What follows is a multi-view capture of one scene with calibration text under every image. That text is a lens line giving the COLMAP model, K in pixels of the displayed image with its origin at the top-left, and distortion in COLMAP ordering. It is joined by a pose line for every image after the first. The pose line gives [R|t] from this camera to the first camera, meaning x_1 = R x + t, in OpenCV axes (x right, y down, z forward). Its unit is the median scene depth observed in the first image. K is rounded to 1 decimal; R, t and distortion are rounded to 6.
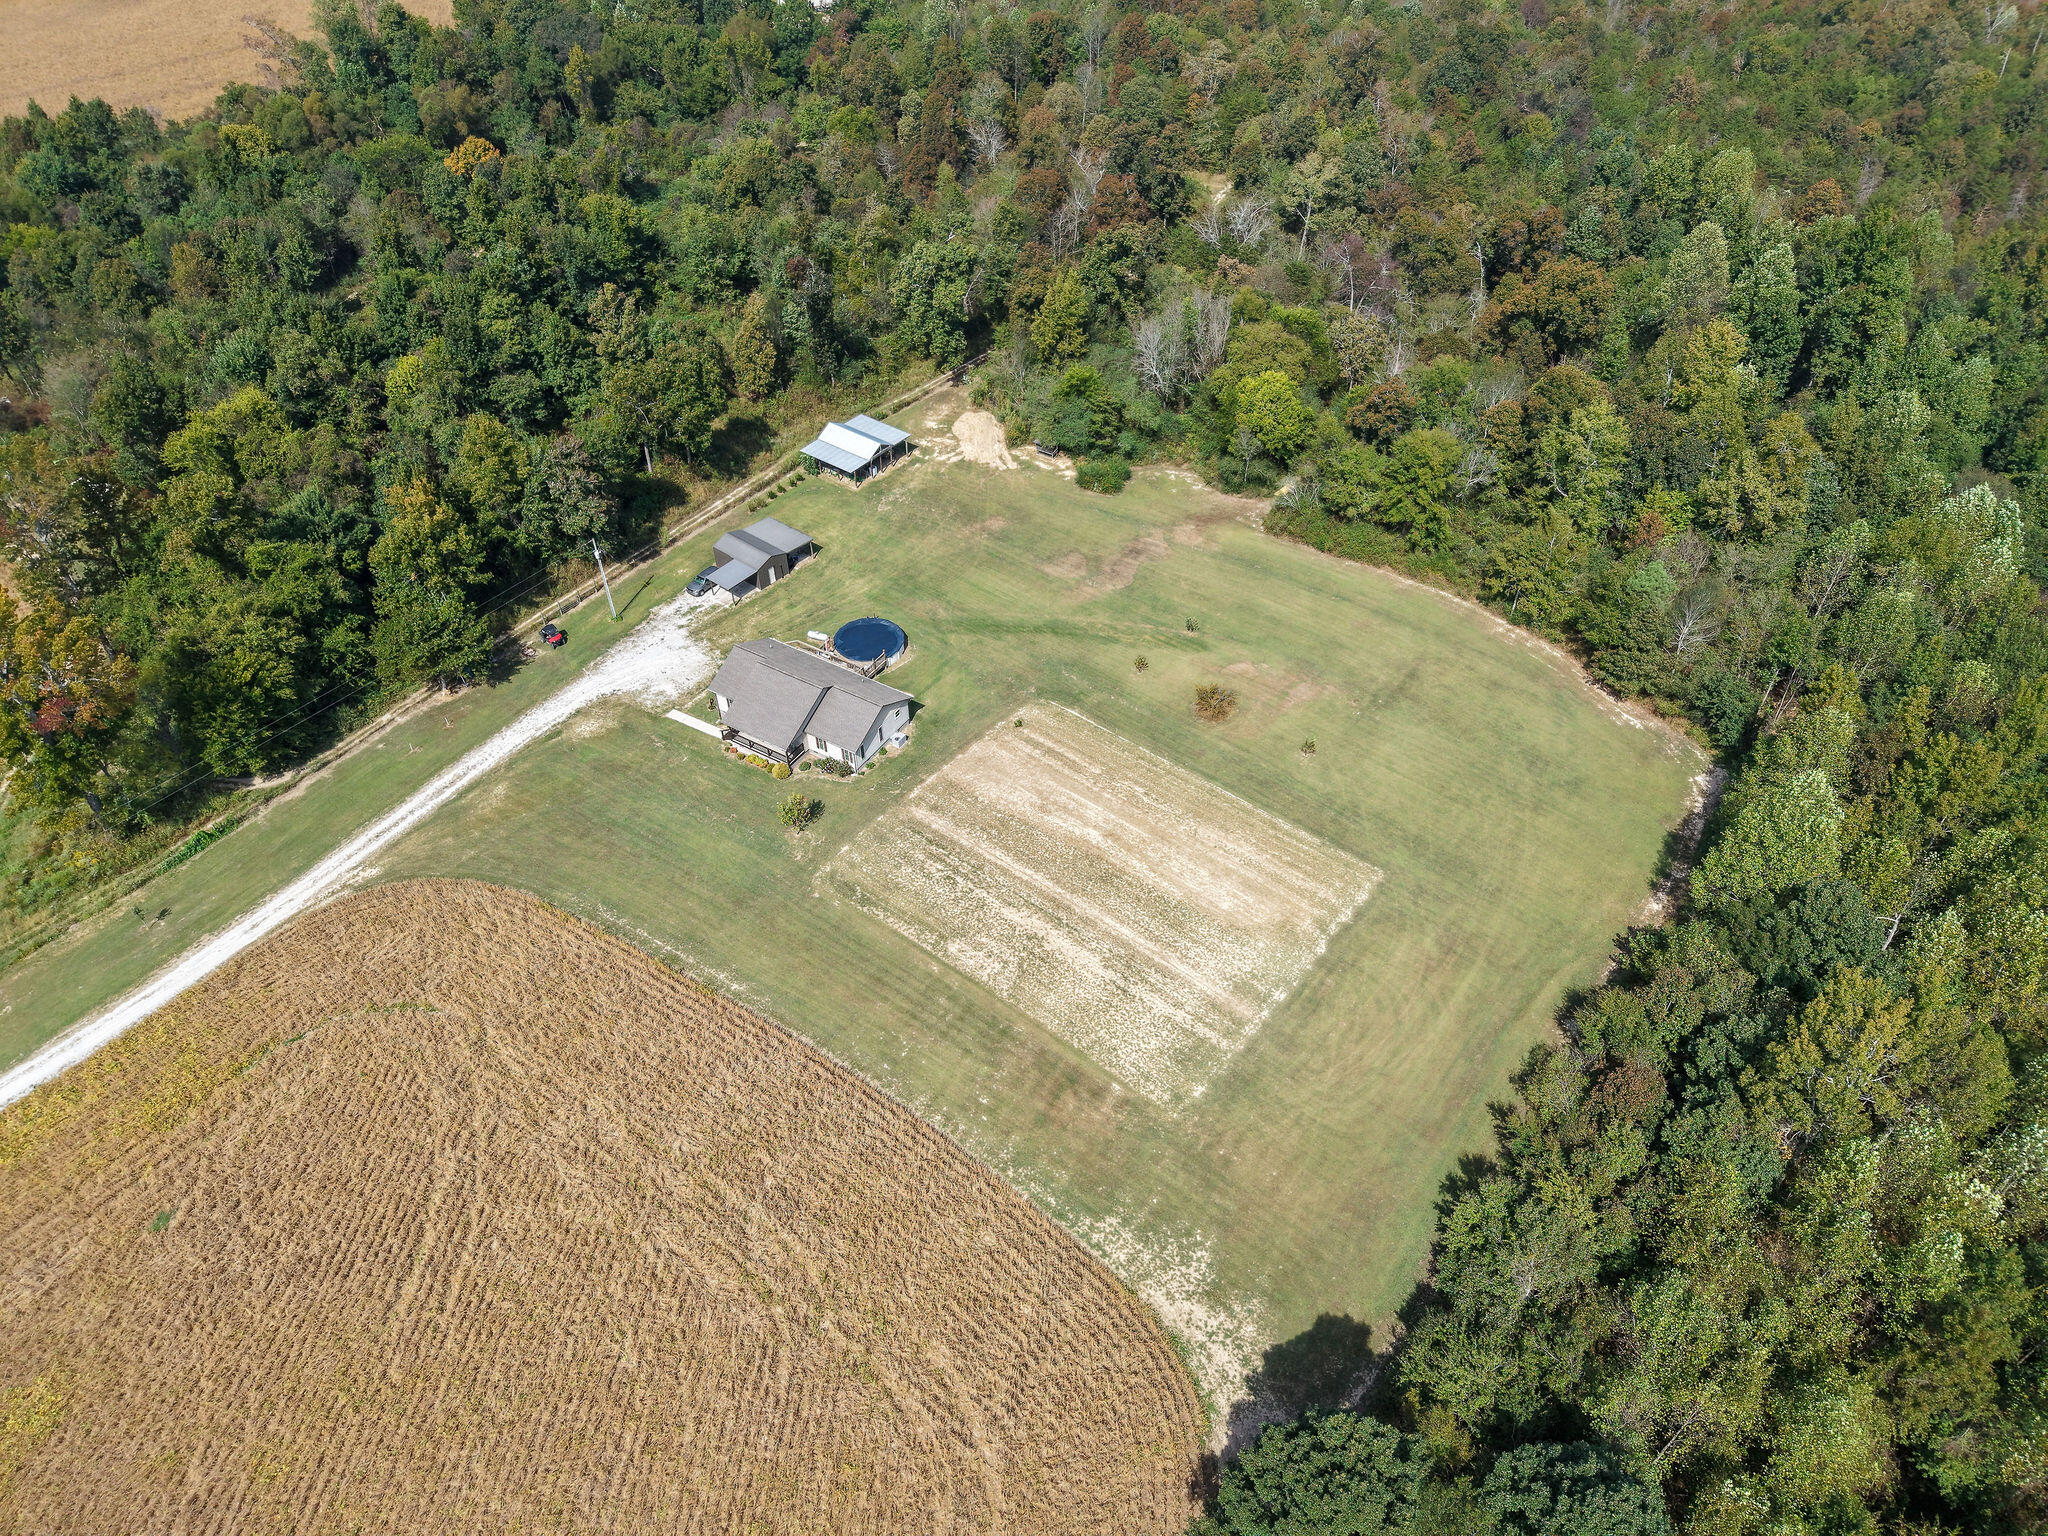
lens RADIAL K [[1387.6, 0, 1028.6], [0, 1387.6, 772.1], [0, 0, 1]] dist [0.005485, -0.000354]
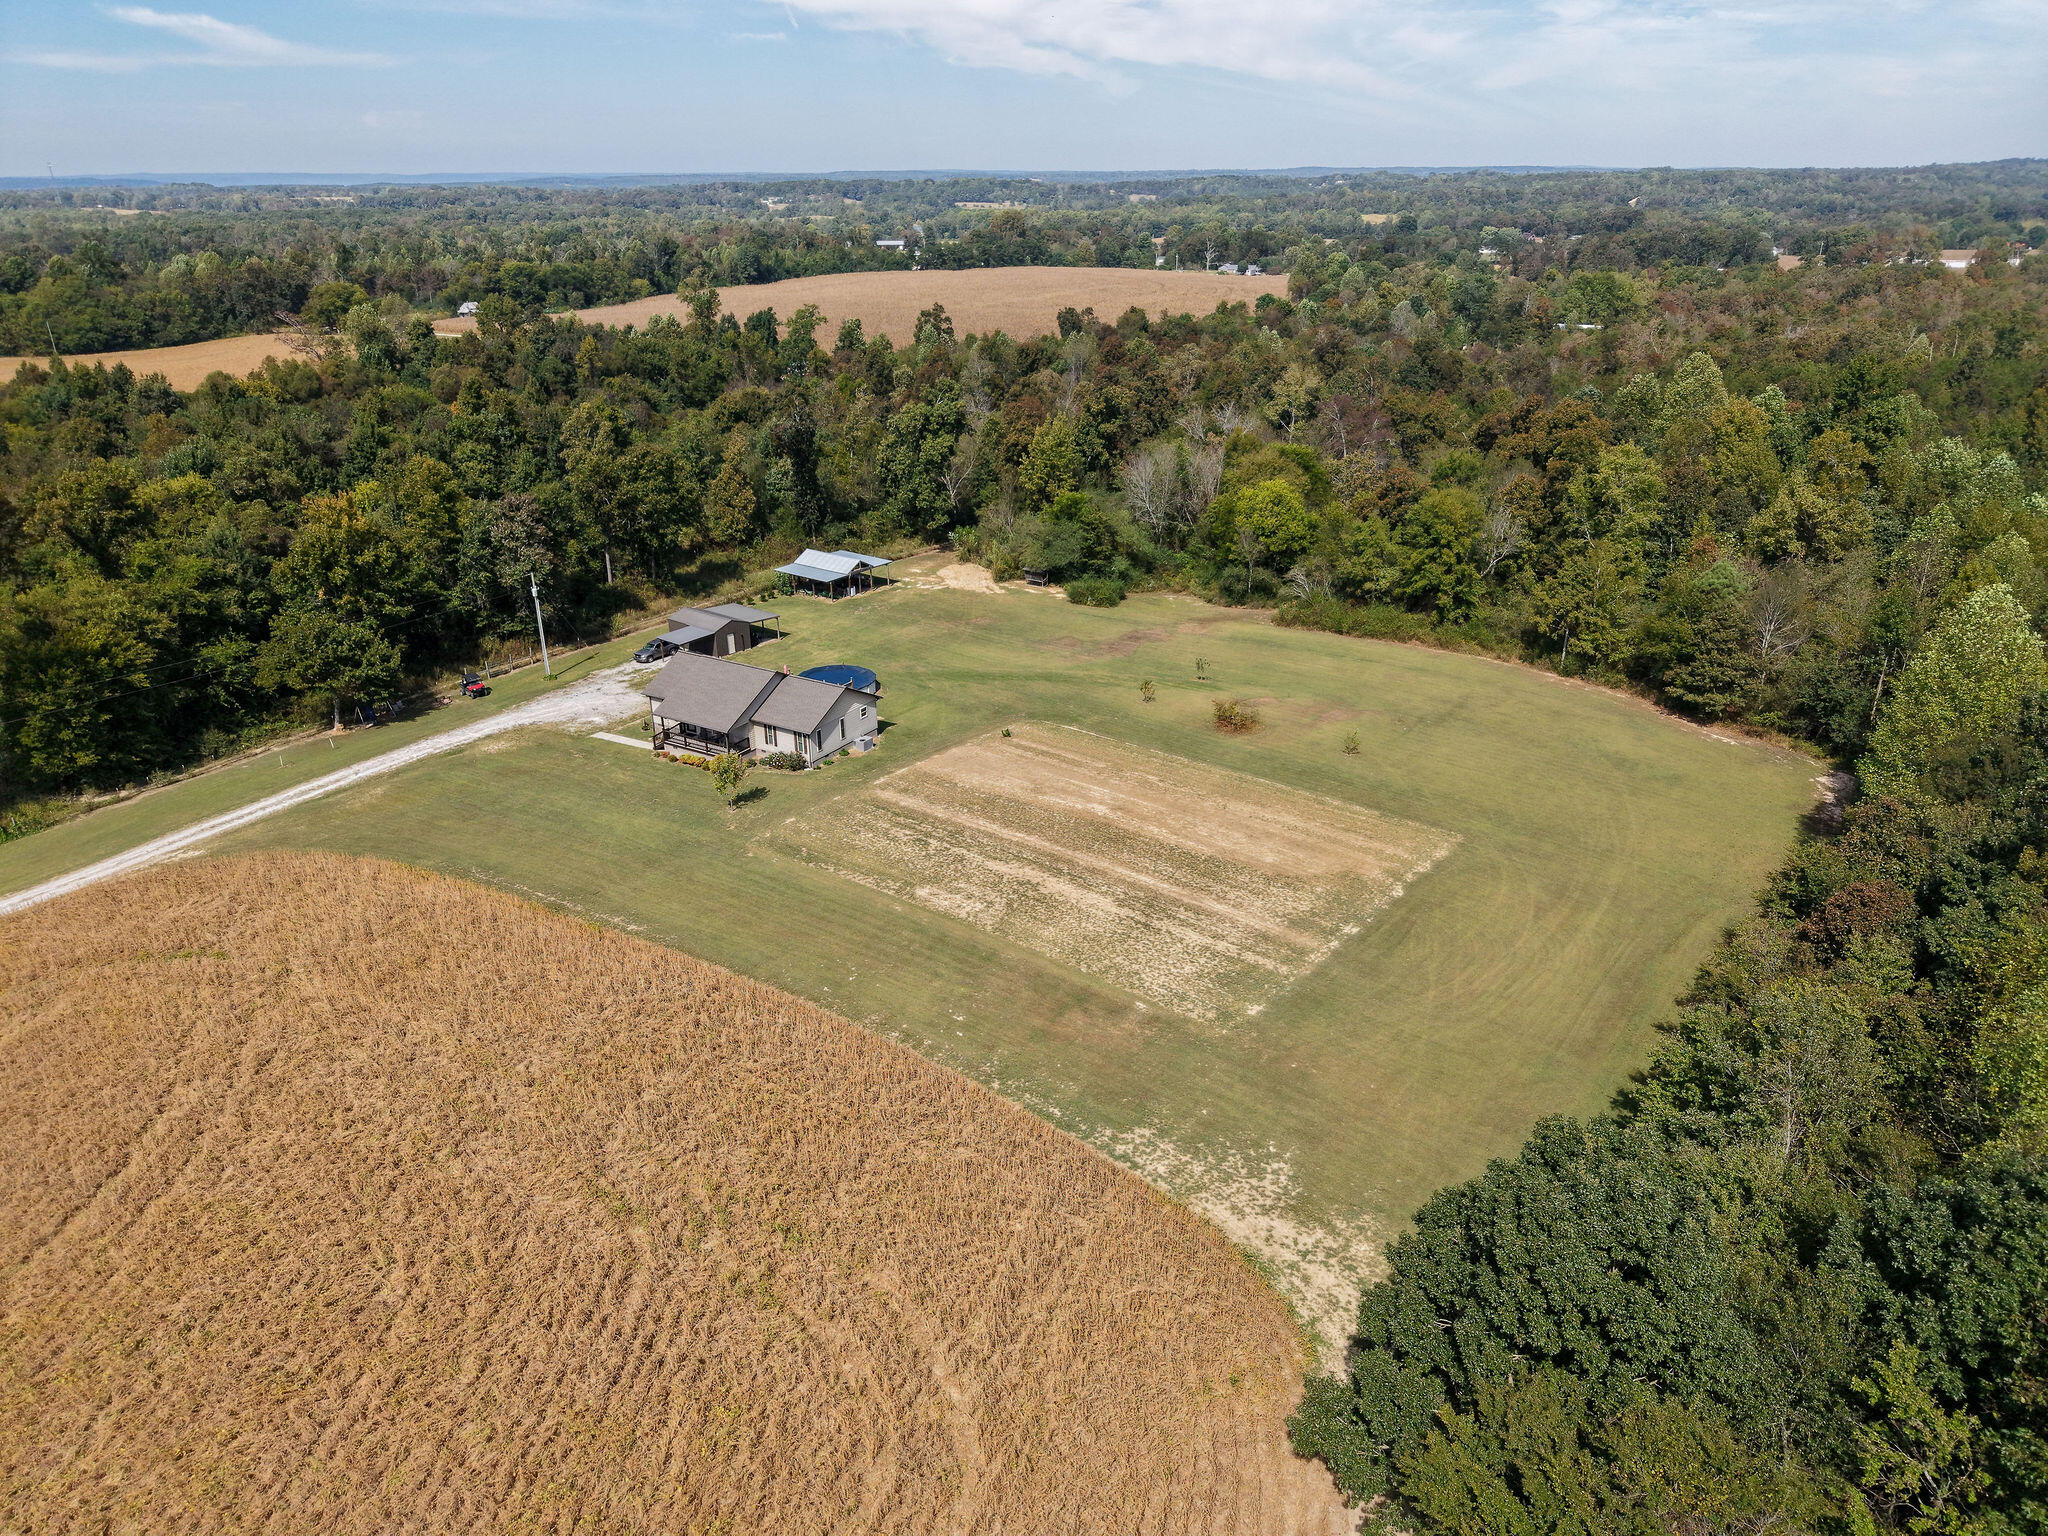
lens RADIAL K [[1387.6, 0, 1028.9], [0, 1387.6, 766.7], [0, 0, 1]] dist [0.005485, -0.000354]
pose [[0.999948, -0.001771, 0.010046, -0.002177], [0.005118, 0.938980, -0.343932, 0.279057], [-0.008824, 0.343966, 0.938941, 0.213201]]
